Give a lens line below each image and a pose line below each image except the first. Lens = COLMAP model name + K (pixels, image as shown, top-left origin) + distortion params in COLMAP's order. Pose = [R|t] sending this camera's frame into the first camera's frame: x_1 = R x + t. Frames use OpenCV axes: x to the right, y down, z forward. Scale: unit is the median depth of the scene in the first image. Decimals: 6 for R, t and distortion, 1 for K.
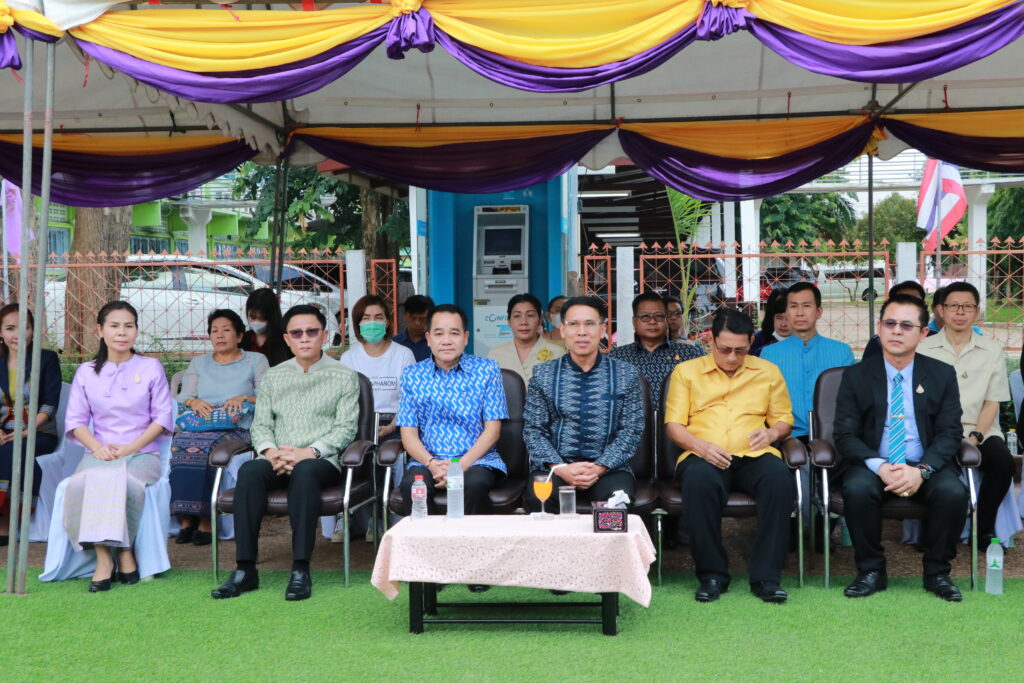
lens RADIAL K [[1438.6, 0, 511.6], [0, 1438.6, 332.4], [0, 0, 1]] dist [0.086984, 0.000000]
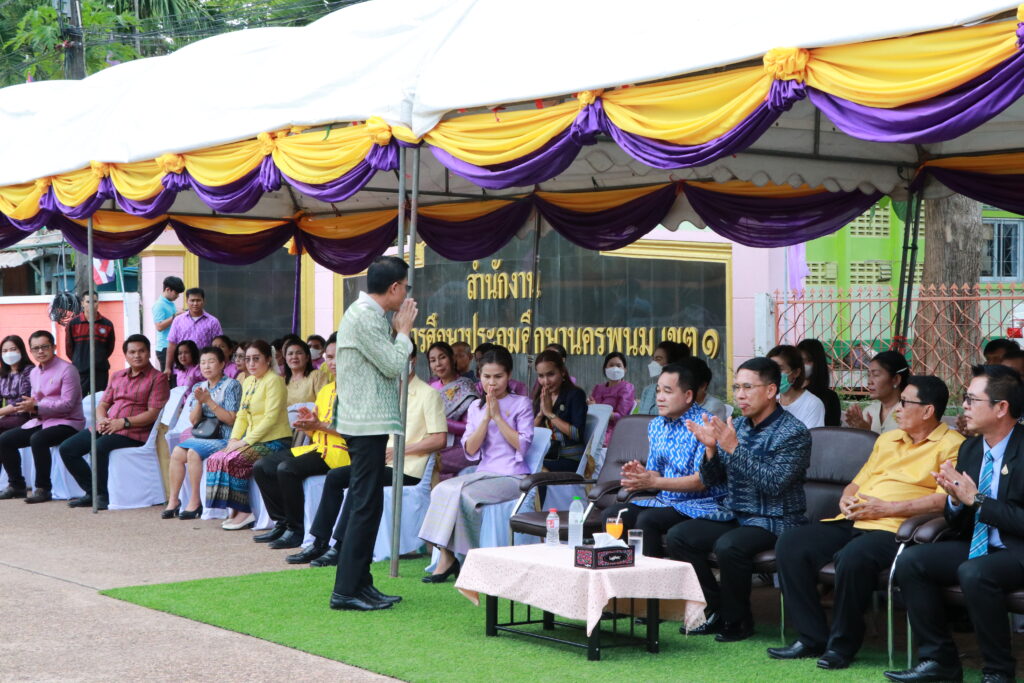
lens RADIAL K [[1974.3, 0, 510.1], [0, 1974.3, 345.8], [0, 0, 1]] dist [0.260472, 0.000000]
pose [[0.661673, 0.021783, -0.749476, 1.037631], [-0.025092, 0.999661, 0.006903, -0.040473], [0.749373, 0.014238, 0.661995, -0.077125]]
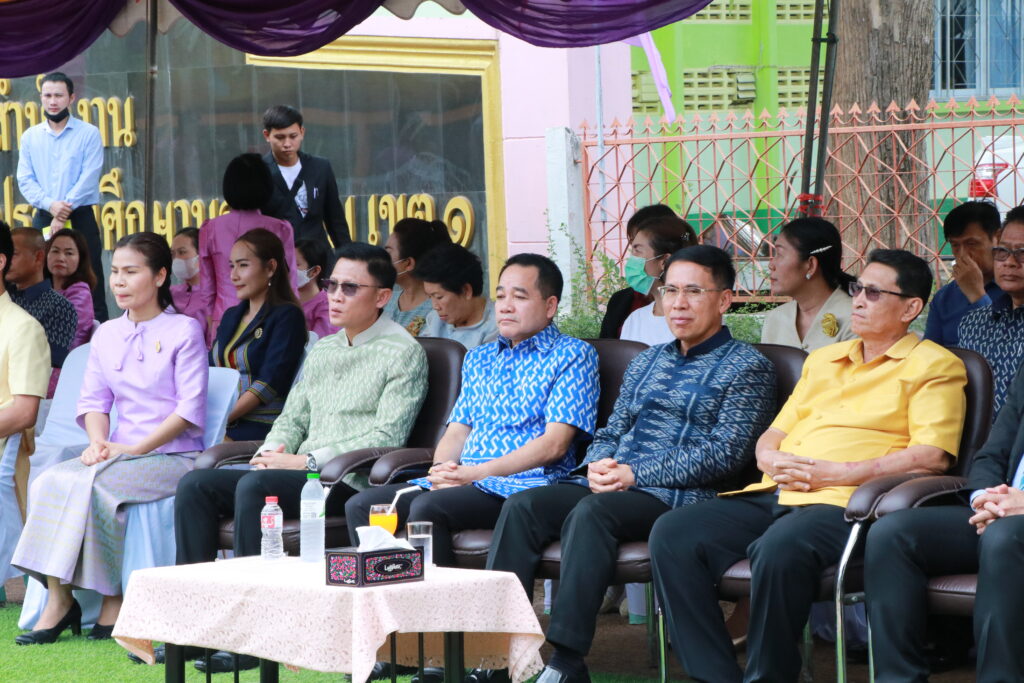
lens RADIAL K [[3712.2, 0, 514.3], [0, 3712.2, 343.0], [0, 0, 1]] dist [0.922541, 0.000000]
pose [[0.750685, 0.020670, -0.660337, 1.123610], [0.002241, 0.999425, 0.033832, -0.032349], [0.660657, -0.026877, 0.750207, -0.242308]]
